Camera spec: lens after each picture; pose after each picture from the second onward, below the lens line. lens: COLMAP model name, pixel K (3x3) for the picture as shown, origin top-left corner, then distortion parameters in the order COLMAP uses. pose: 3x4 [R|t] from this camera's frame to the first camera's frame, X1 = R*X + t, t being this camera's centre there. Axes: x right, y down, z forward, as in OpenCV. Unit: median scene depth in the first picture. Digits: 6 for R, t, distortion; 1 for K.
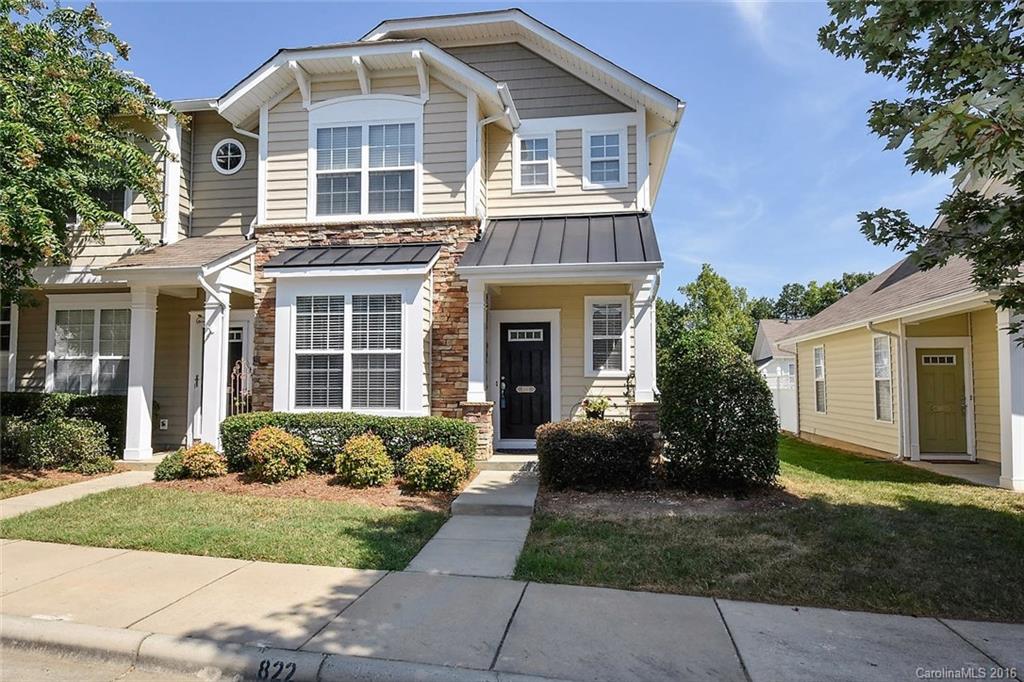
lens RADIAL K [[621.1, 0, 512.0], [0, 621.1, 341.0], [0, 0, 1]] dist [-0.000605, -0.000738]
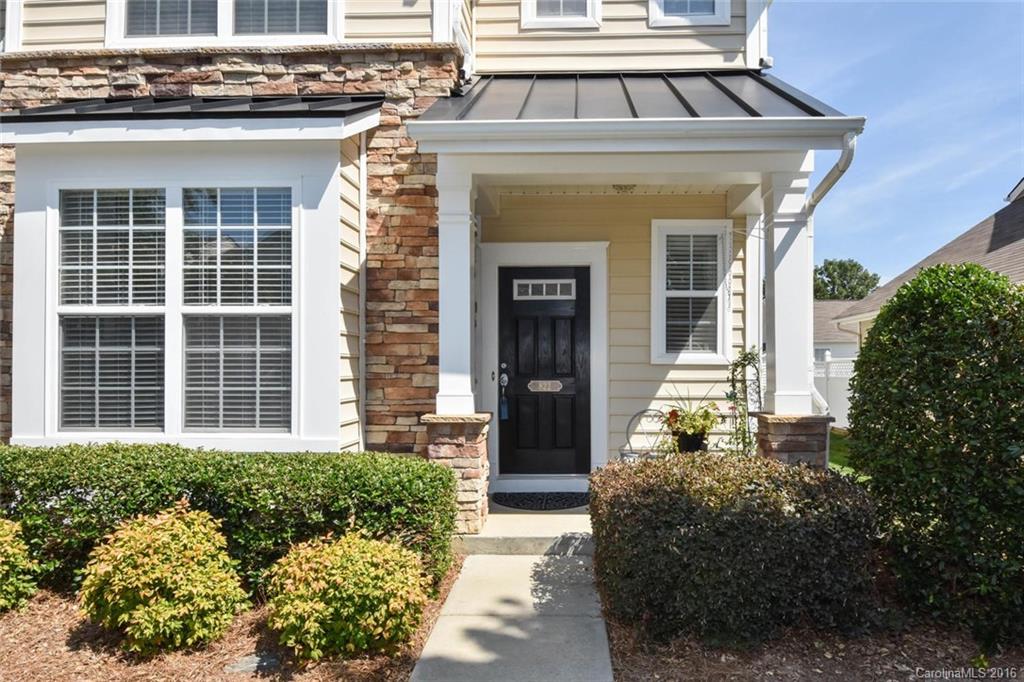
lens RADIAL K [[590.9, 0, 565.5], [0, 590.9, 369.6], [0, 0, 1]] dist [-0.001132, -0.001287]
pose [[0.992261, 0.000807, 0.124167, -0.027315], [-0.009856, 0.997336, 0.072281, 0.025698], [-0.123778, -0.072946, 0.989625, 0.497321]]
